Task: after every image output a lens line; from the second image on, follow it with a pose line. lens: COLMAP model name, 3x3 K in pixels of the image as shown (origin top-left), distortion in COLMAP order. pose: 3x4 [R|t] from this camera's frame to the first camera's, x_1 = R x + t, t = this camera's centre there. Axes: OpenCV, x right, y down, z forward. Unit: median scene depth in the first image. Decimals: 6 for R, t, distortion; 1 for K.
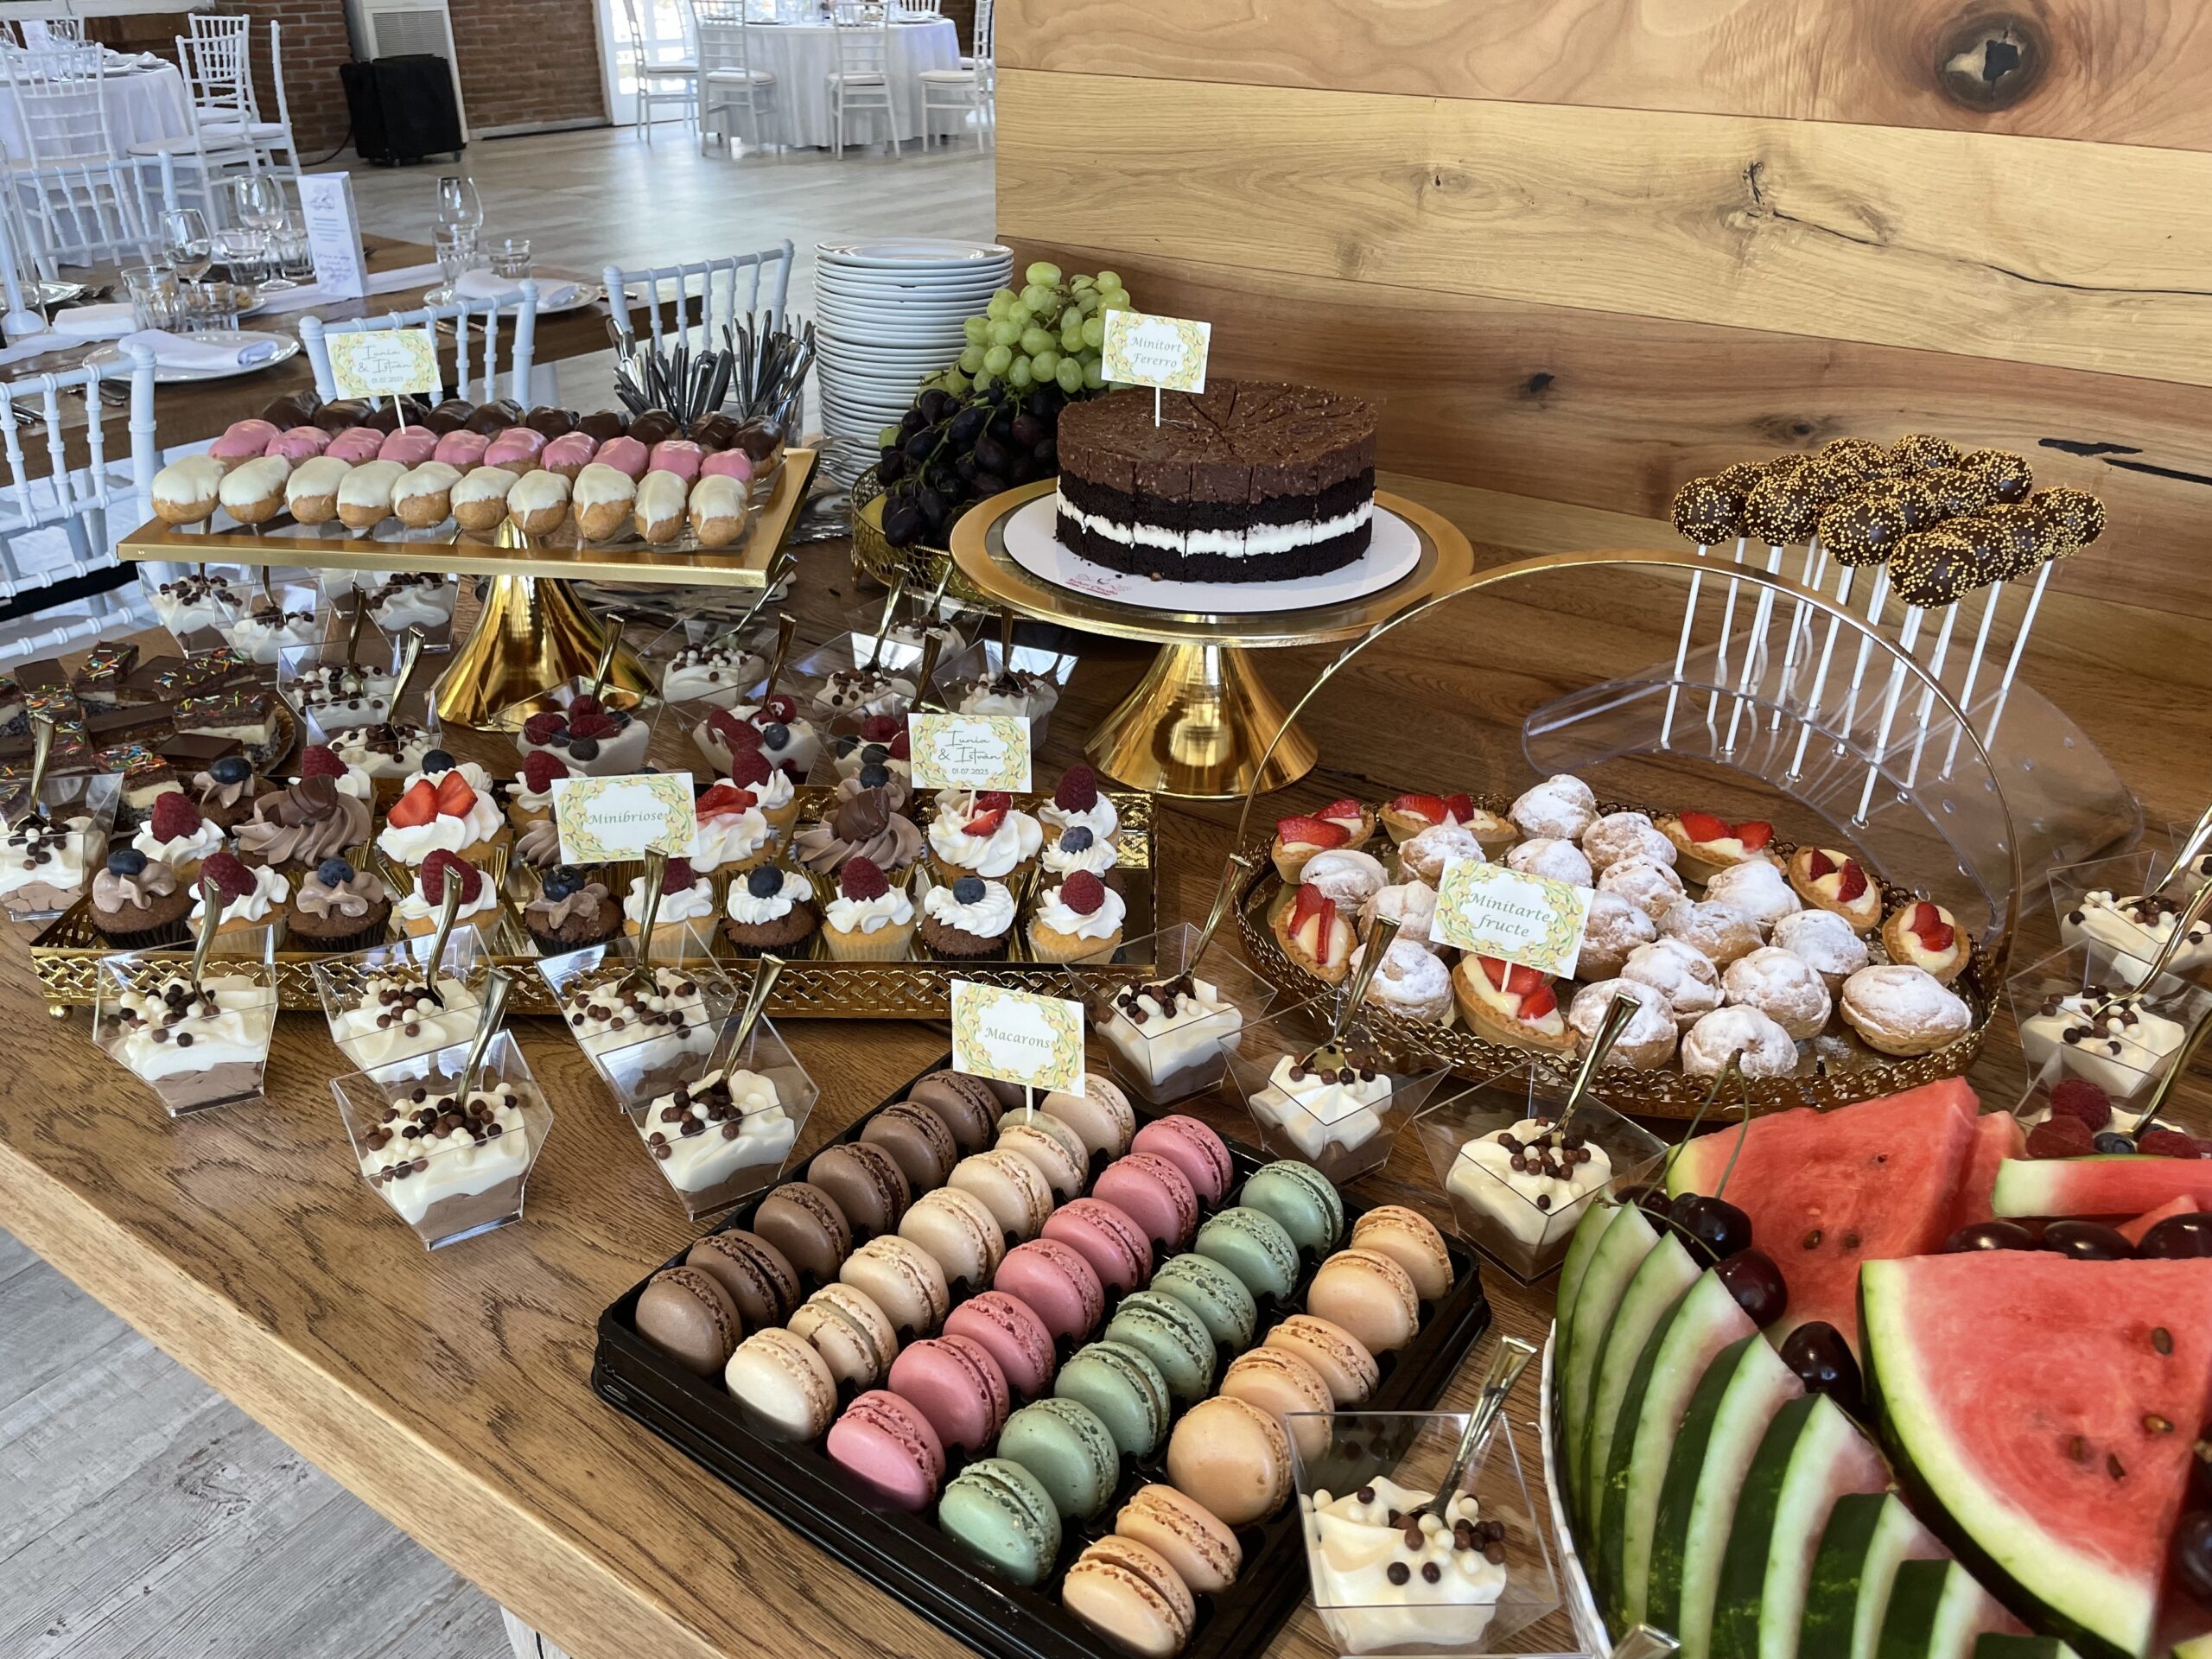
lens RADIAL K [[1685.3, 0, 1106.0], [0, 1685.3, 829.5], [0, 0, 1]] dist [0.088917, -0.127632]
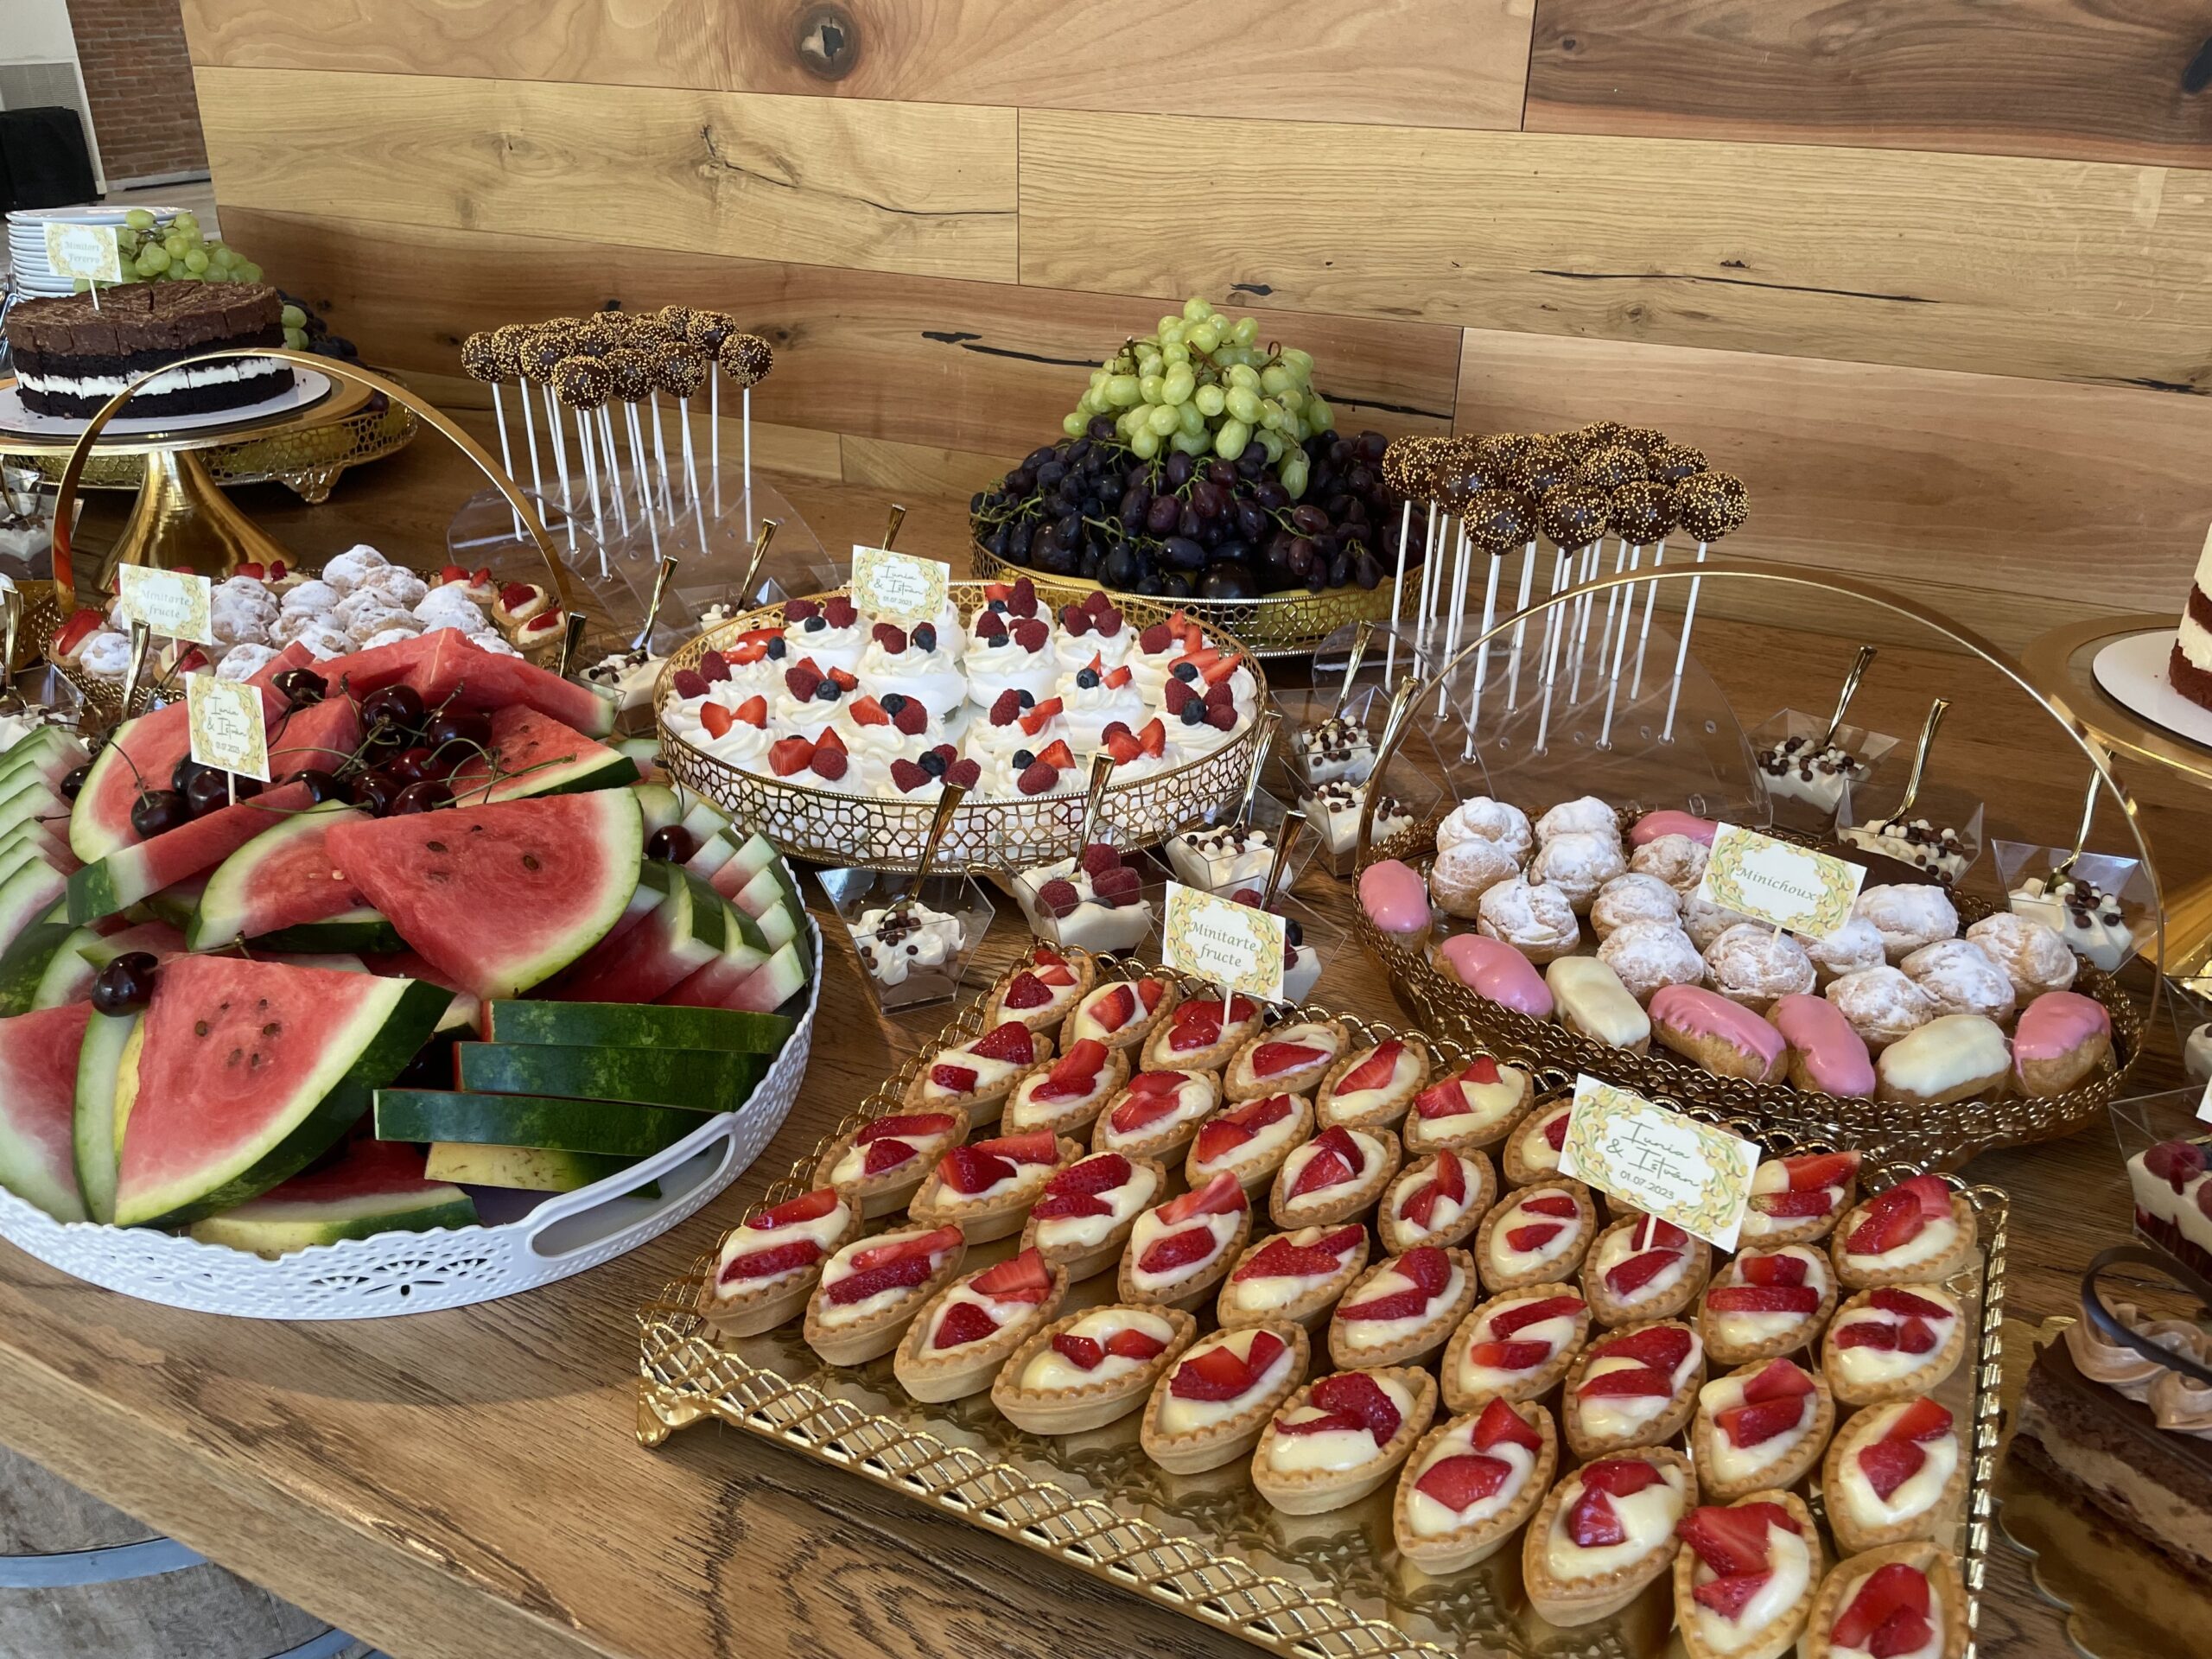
lens RADIAL K [[1685.3, 0, 1106.0], [0, 1685.3, 829.5], [0, 0, 1]] dist [0.088917, -0.127632]
pose [[0.990769, -0.059119, 0.121992, 0.496019], [0.062241, 0.997820, -0.021940, 0.190408], [-0.120429, 0.029330, 0.992289, -0.304926]]
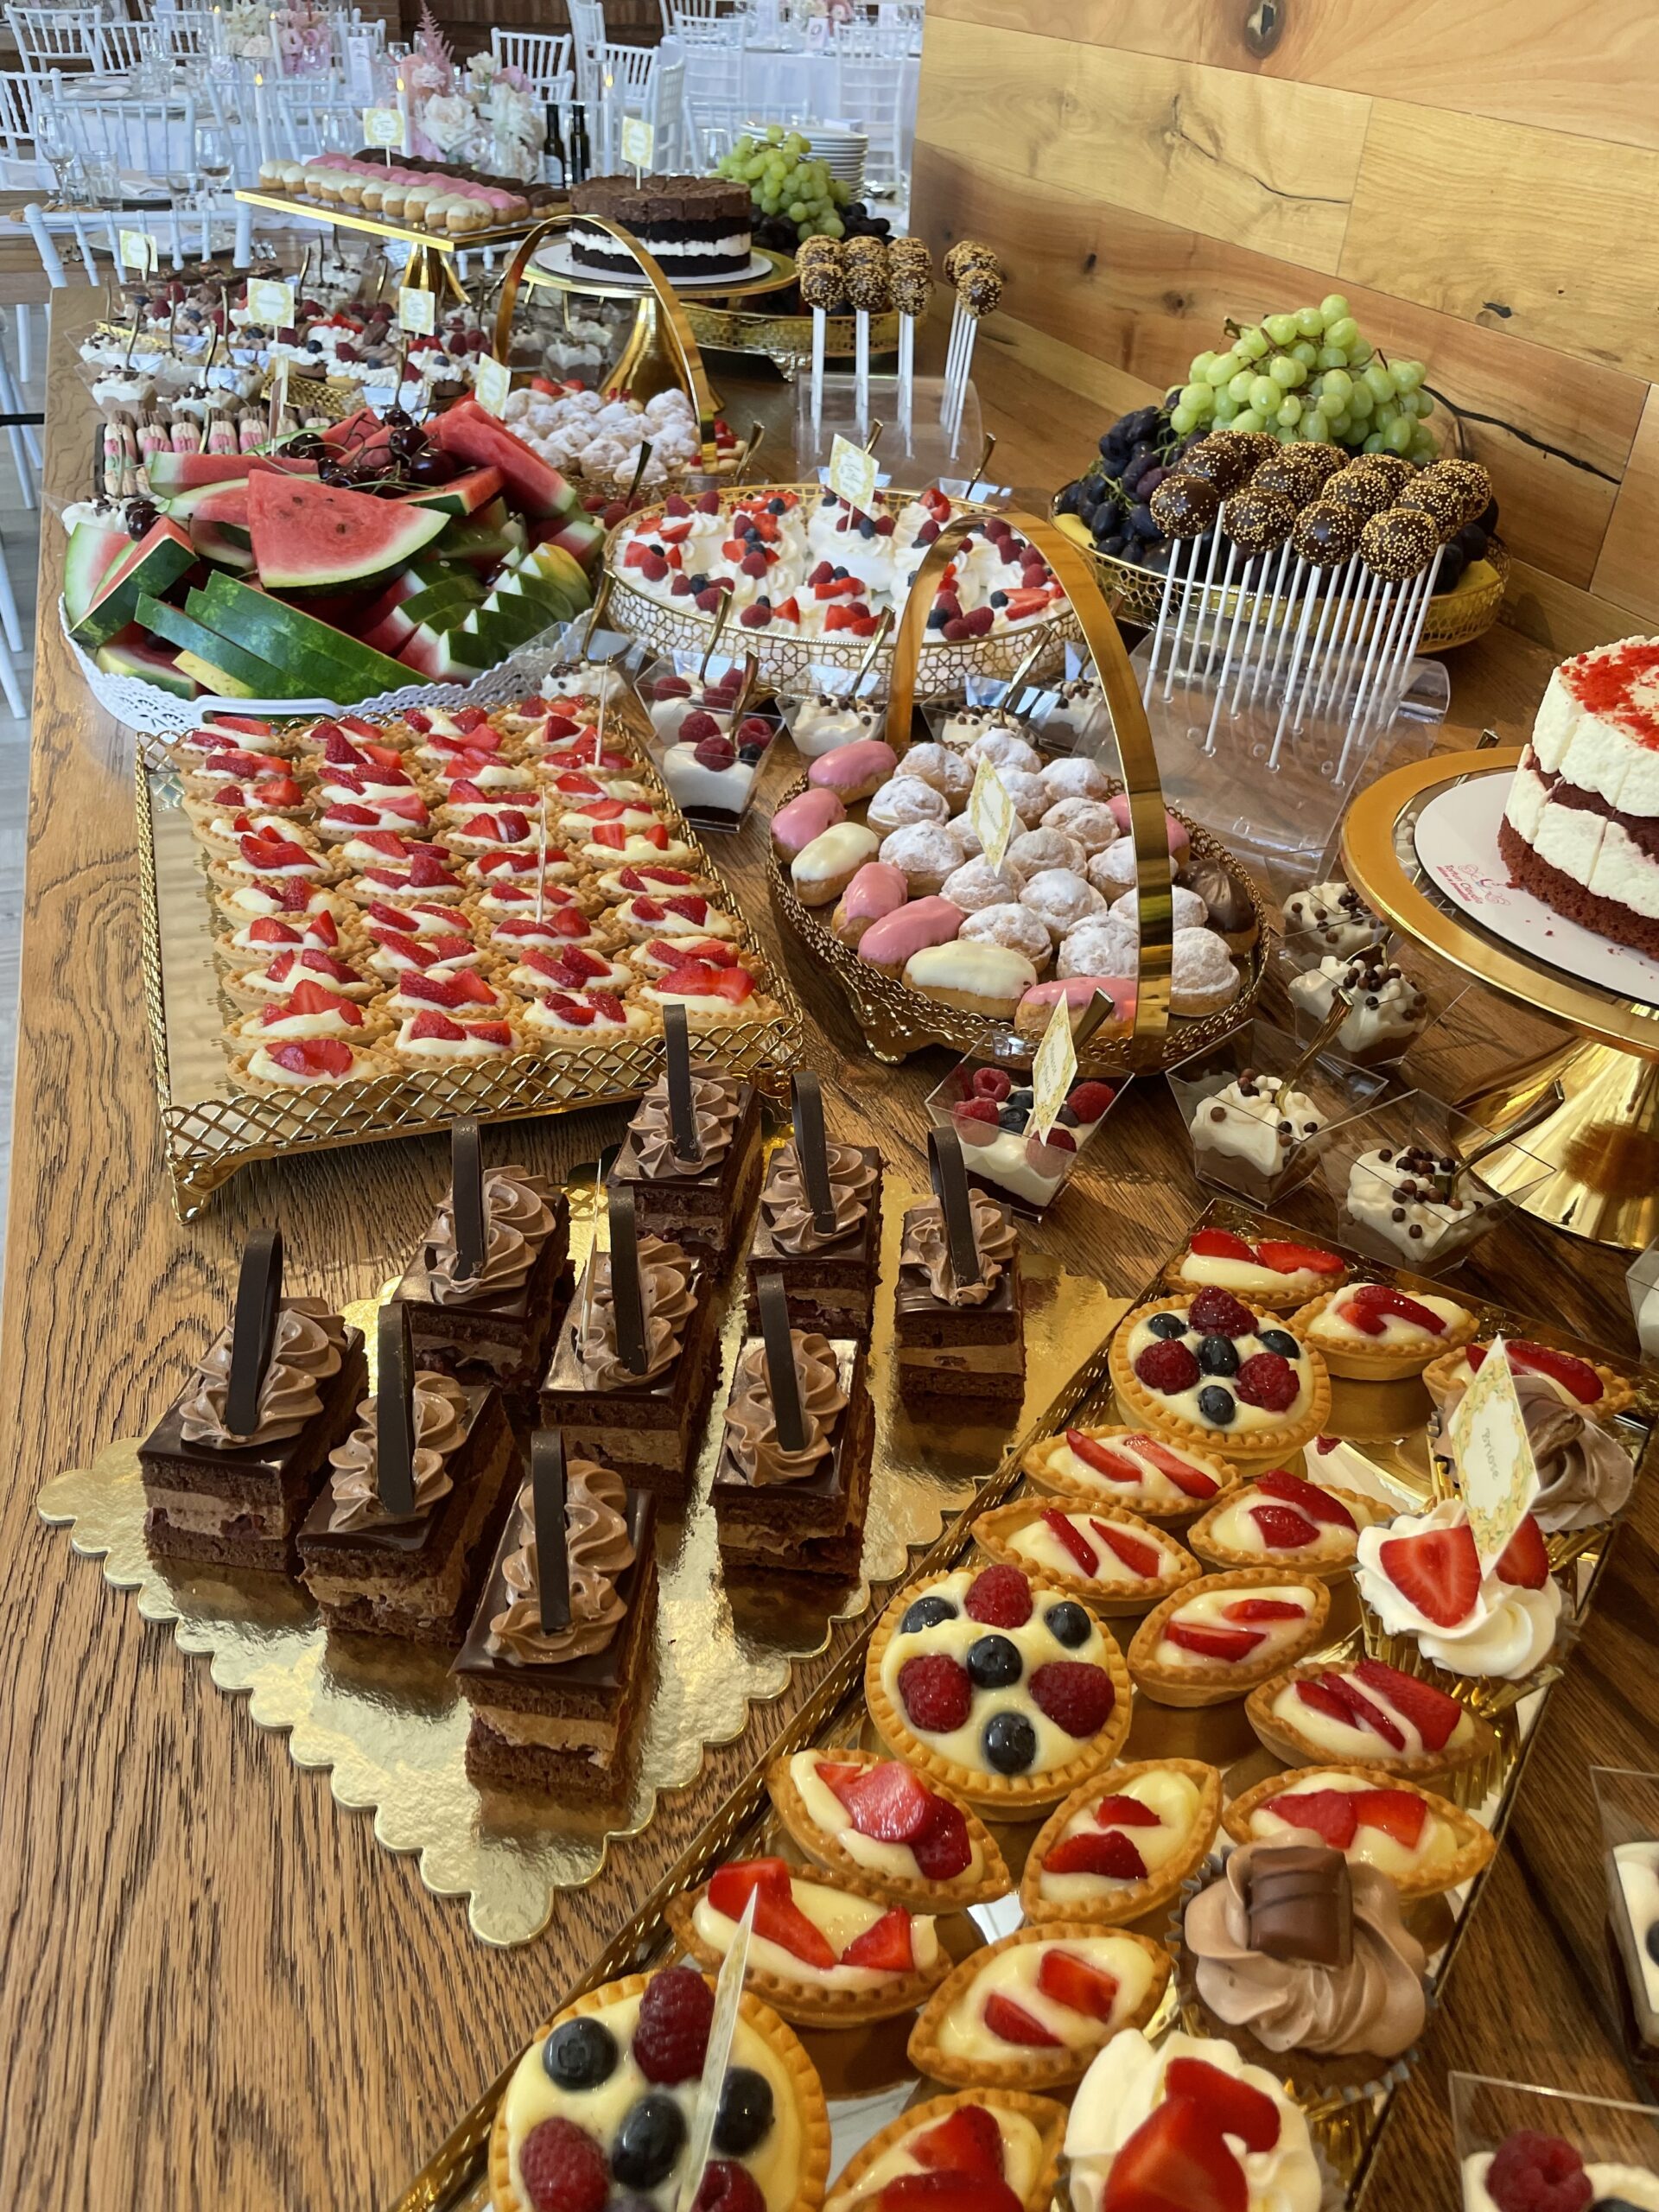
lens RADIAL K [[1685.3, 0, 829.5], [0, 1685.3, 1106.0], [0, 0, 1]] dist [0.088917, -0.127632]
pose [[0.803984, 0.359420, -0.473737, 1.129272], [-0.306928, 0.933162, 0.187091, 0.213983], [0.509318, -0.005015, 0.860564, -0.365988]]
